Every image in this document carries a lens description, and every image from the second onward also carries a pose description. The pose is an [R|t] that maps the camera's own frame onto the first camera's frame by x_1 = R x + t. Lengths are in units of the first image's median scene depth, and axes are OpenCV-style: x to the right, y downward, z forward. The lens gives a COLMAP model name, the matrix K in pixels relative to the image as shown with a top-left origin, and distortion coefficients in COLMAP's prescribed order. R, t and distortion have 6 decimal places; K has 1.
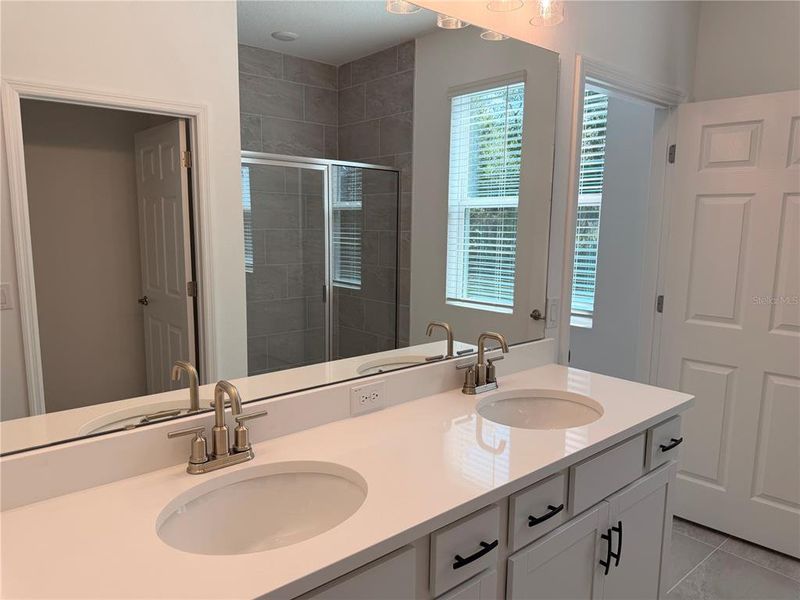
lens RADIAL K [[563.4, 0, 398.6], [0, 563.4, 303.3], [0, 0, 1]] dist [0.022833, -0.026420]
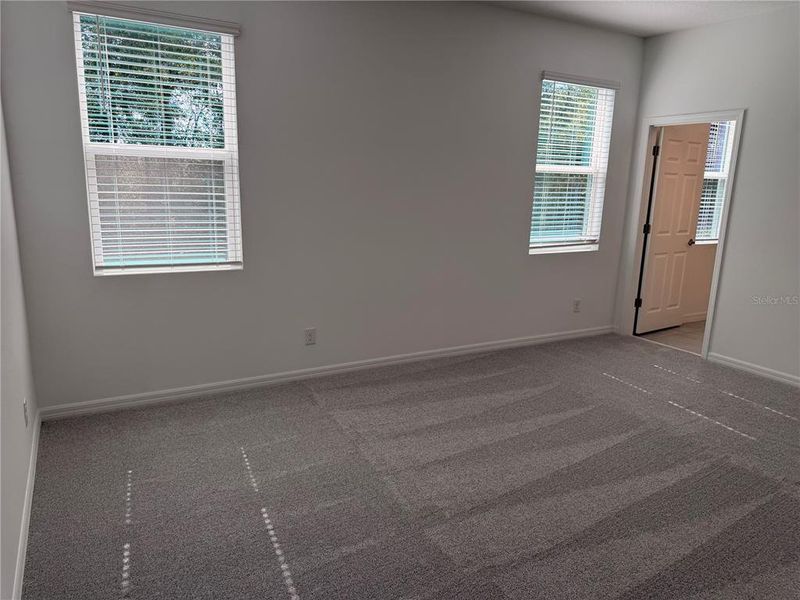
lens RADIAL K [[563.4, 0, 398.9], [0, 563.4, 300.8], [0, 0, 1]] dist [0.022833, -0.026420]
pose [[0.192641, -0.212079, 0.958077, -1.206468], [0.091304, 0.976004, 0.197688, -0.167442], [-0.977012, 0.049393, 0.207382, 1.055223]]
